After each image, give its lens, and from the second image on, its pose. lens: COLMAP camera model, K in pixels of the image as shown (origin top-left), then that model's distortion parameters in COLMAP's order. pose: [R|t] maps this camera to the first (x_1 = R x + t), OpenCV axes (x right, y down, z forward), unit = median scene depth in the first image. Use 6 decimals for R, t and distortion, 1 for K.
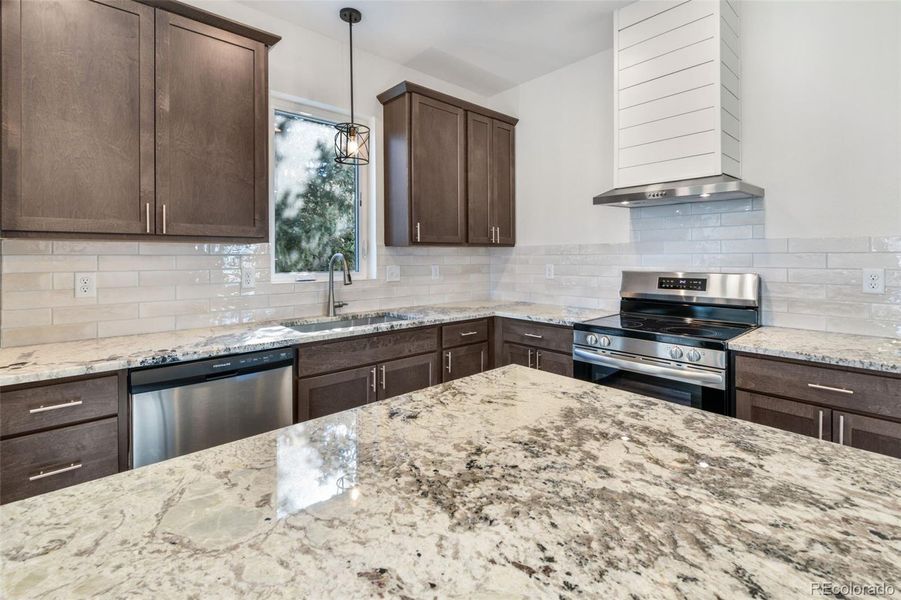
lens RADIAL K [[413.4, 0, 449.1], [0, 413.4, 258.1], [0, 0, 1]] dist [-0.001061, -0.000606]
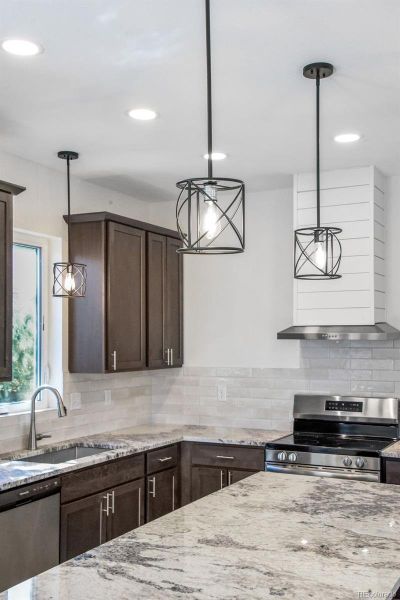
lens RADIAL K [[695.7, 0, 195.9], [0, 695.7, 330.2], [0, 0, 1]] dist [0.105107, 0.000000]
pose [[0.932453, 0.008644, 0.361189, -0.581569], [-0.000816, 0.999762, -0.021818, -0.115119], [-0.361292, 0.020050, 0.932237, -0.751163]]
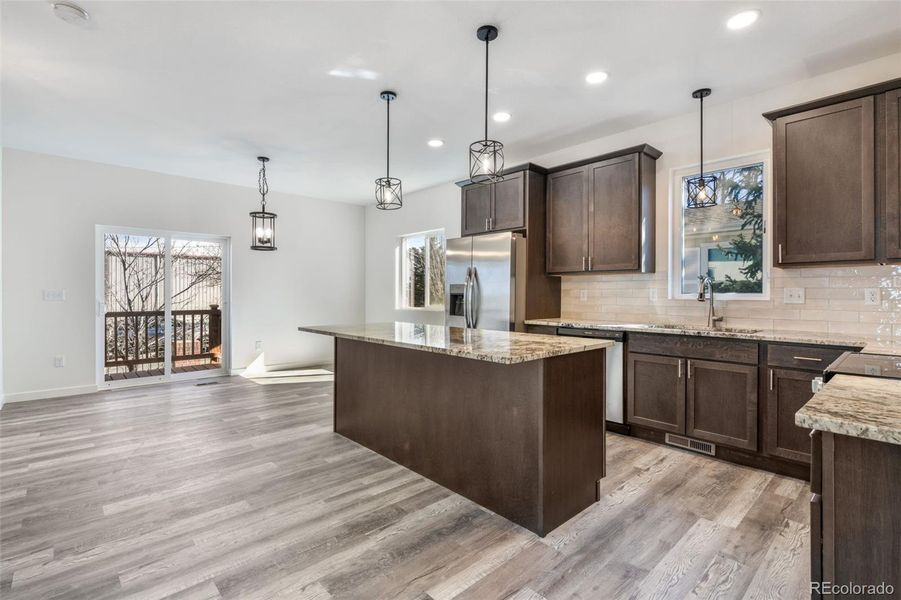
lens RADIAL K [[413.4, 0, 460.0], [0, 413.4, 297.9], [0, 0, 1]] dist [-0.001061, -0.000606]
pose [[0.040446, 0.011800, -0.999112, 1.051538], [-0.005488, 0.999918, 0.011588, 0.045303], [0.999167, 0.005015, 0.040507, 0.194182]]
